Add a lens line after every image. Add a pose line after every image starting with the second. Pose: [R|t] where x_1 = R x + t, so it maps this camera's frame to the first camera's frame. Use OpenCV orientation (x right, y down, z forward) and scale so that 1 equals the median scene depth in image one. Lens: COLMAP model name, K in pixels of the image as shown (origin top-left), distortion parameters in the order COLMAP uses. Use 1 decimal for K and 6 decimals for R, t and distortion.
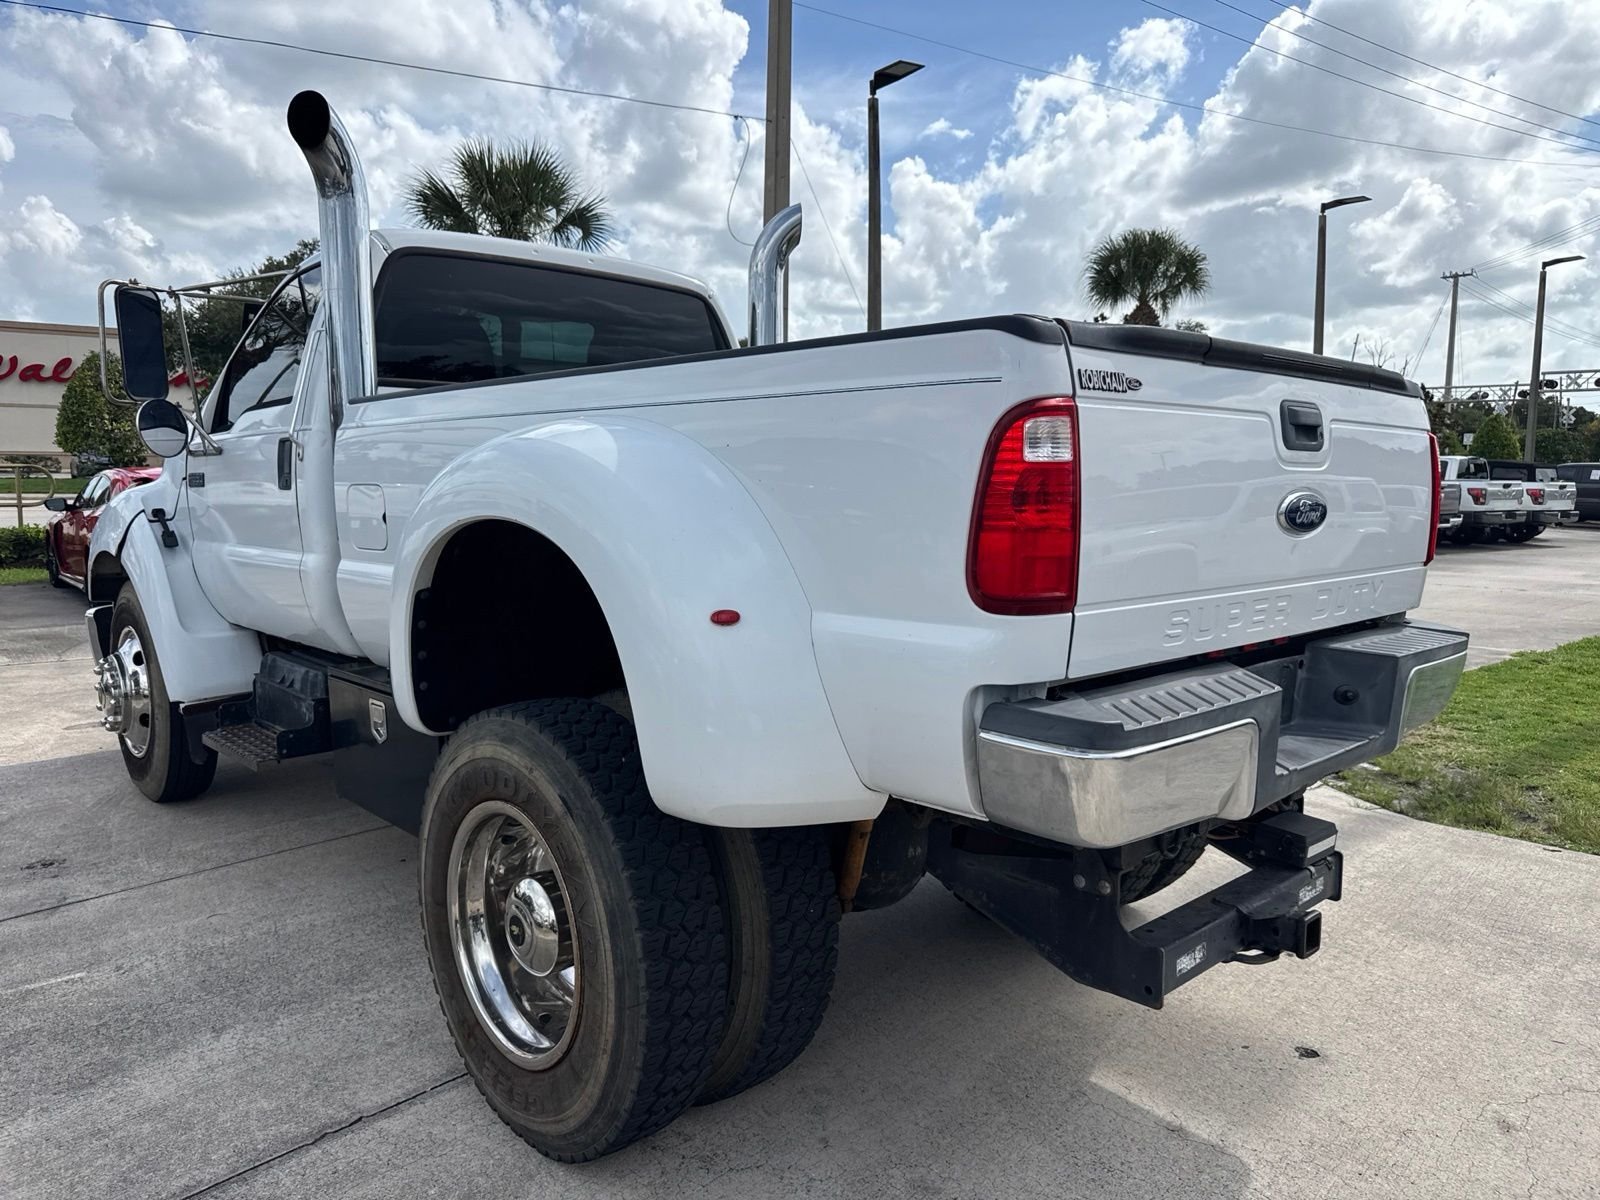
lens RADIAL K [[1129.4, 0, 790.0], [0, 1129.4, 603.8], [0, 0, 1]] dist [0.016683, -0.021238]
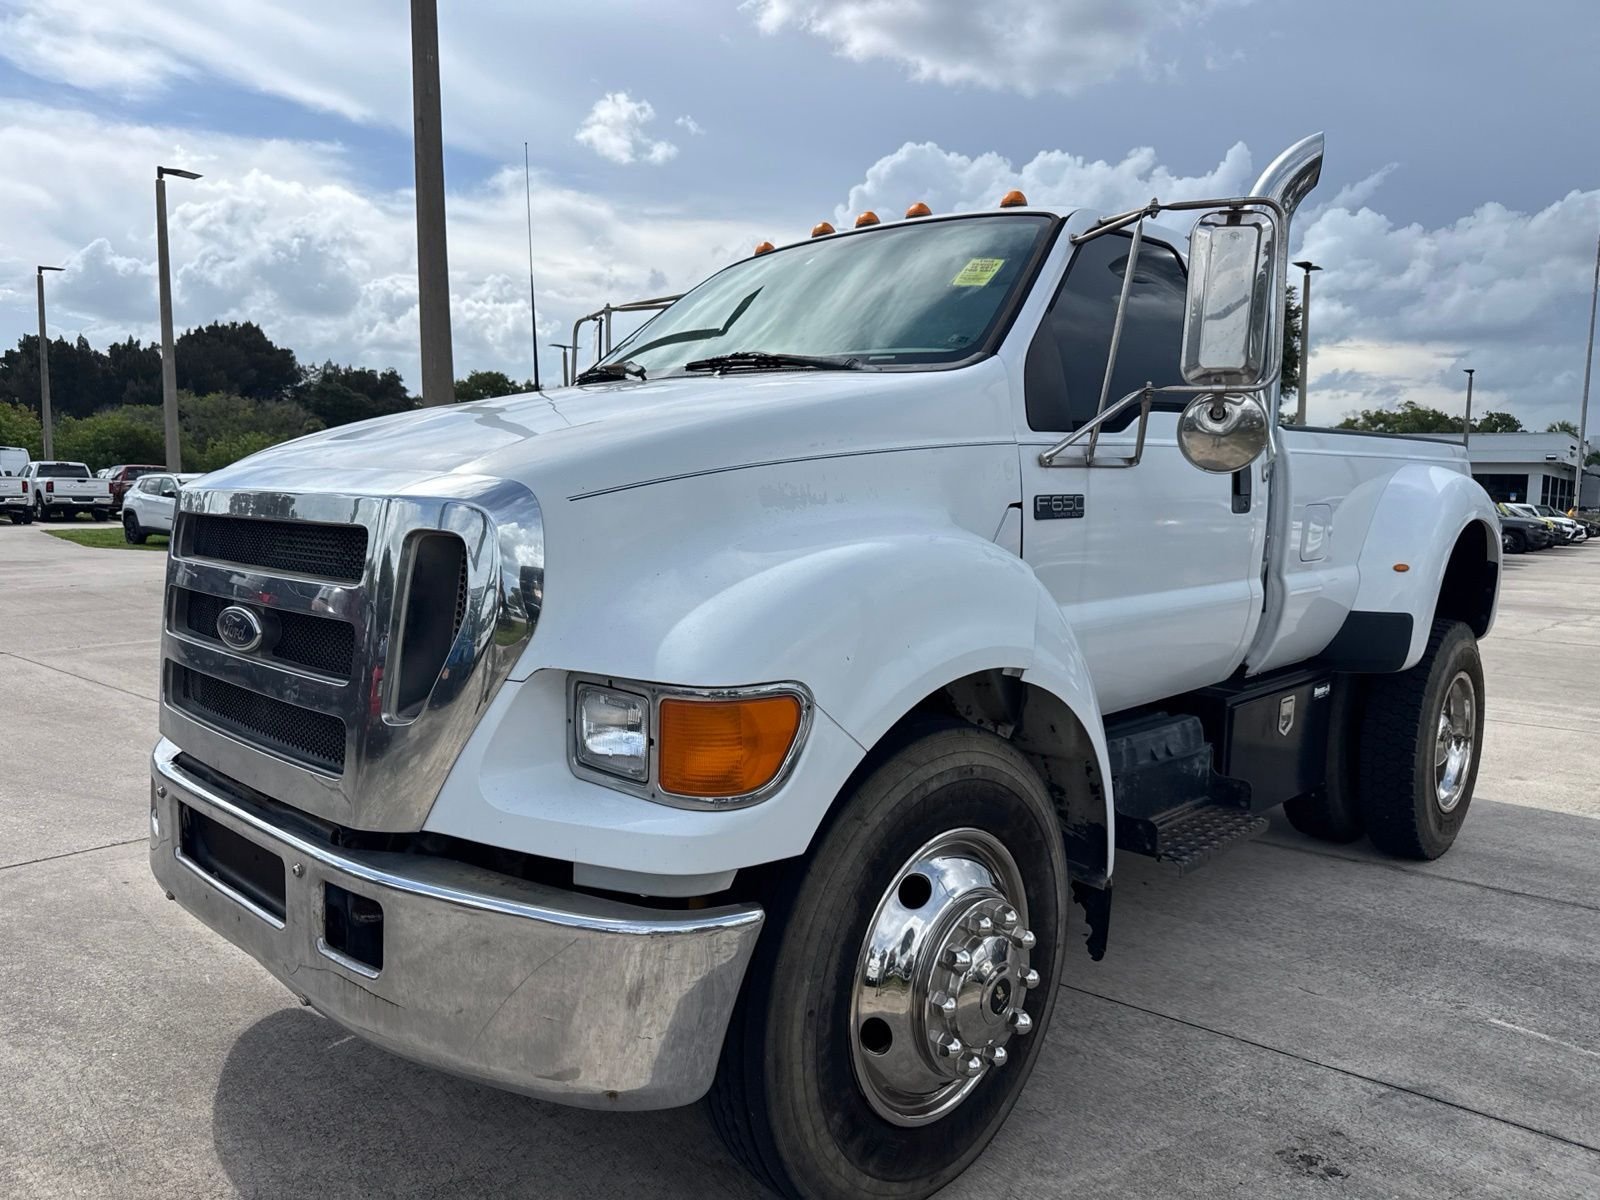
lens RADIAL K [[1127.8, 0, 795.2], [0, 1127.8, 588.0], [0, 0, 1]] dist [0.024866, -0.028688]
pose [[-0.050125, -0.095504, 0.994166, -1.494280], [0.097683, 0.990176, 0.100046, -0.187750], [-0.993954, 0.102128, -0.040303, 1.566896]]
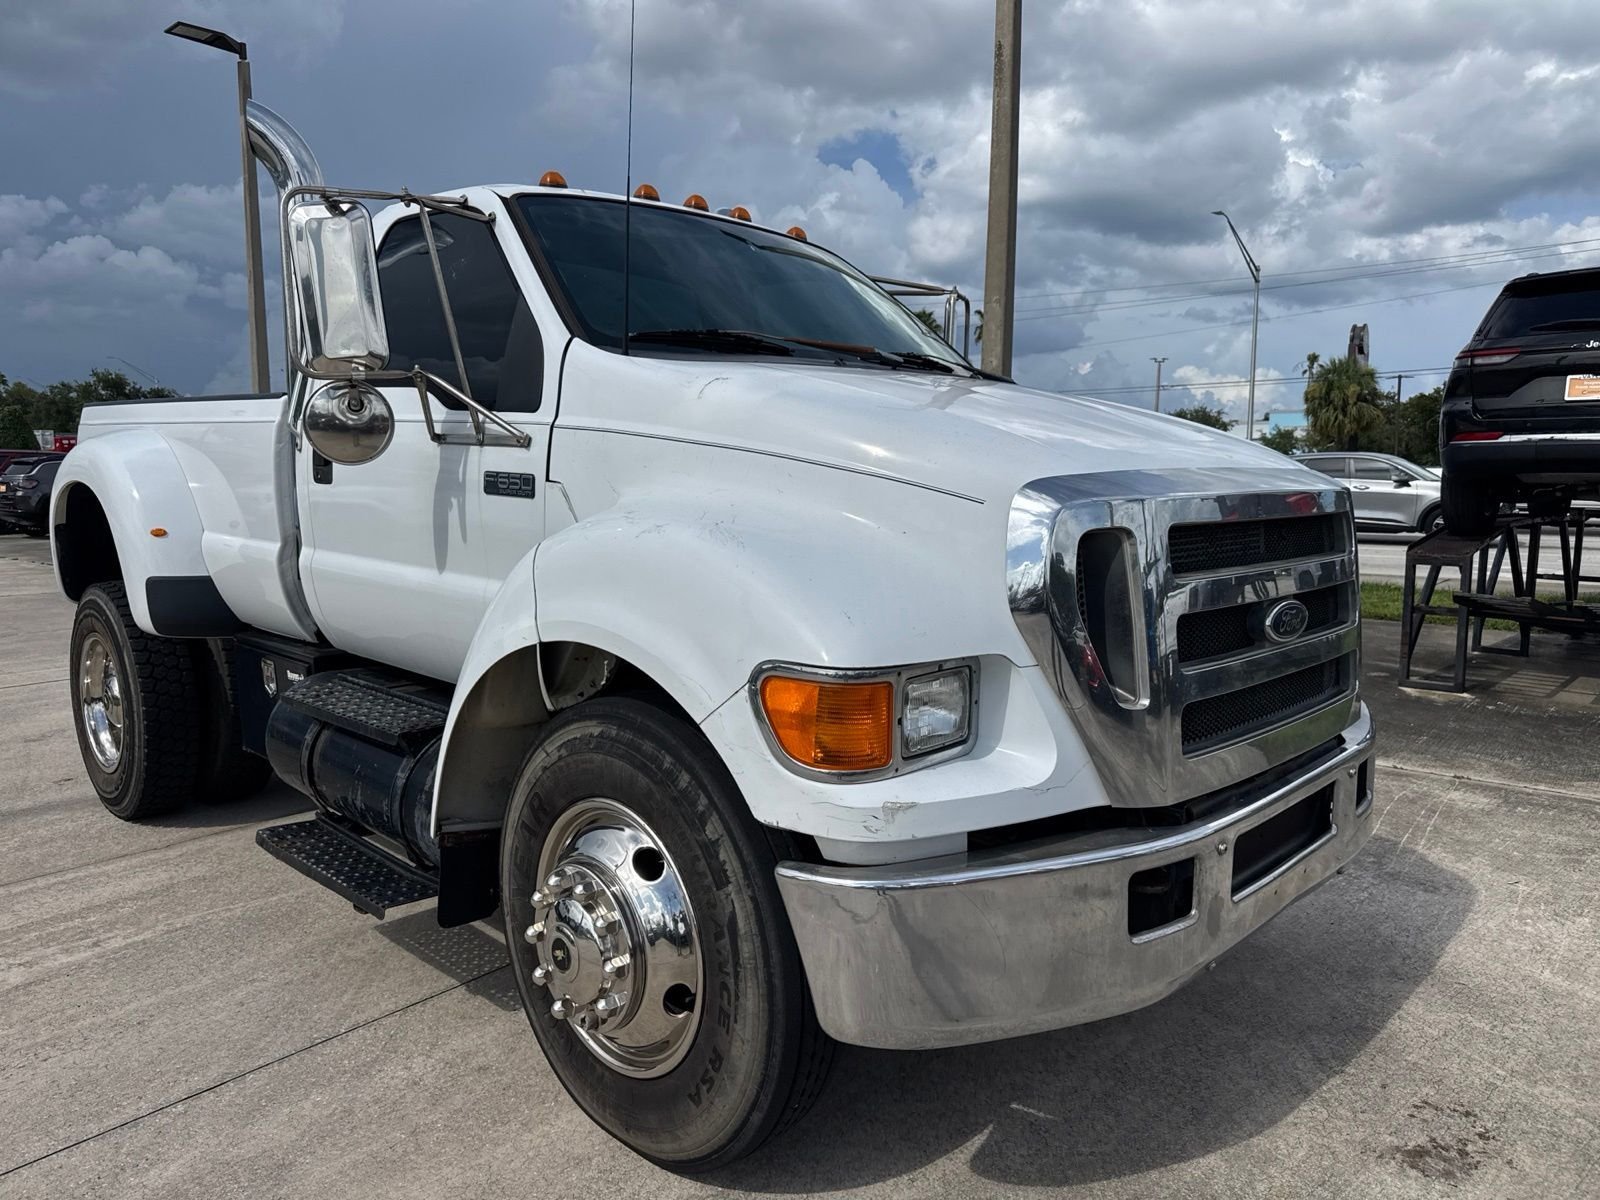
lens RADIAL K [[1129.4, 0, 802.0], [0, 1129.4, 593.8], [0, 0, 1]] dist [0.016683, -0.021238]
pose [[-0.998285, -0.009918, -0.057690, -0.448367], [-0.022982, 0.972816, 0.230436, -0.305852], [0.053836, 0.231367, -0.971376, 2.562122]]
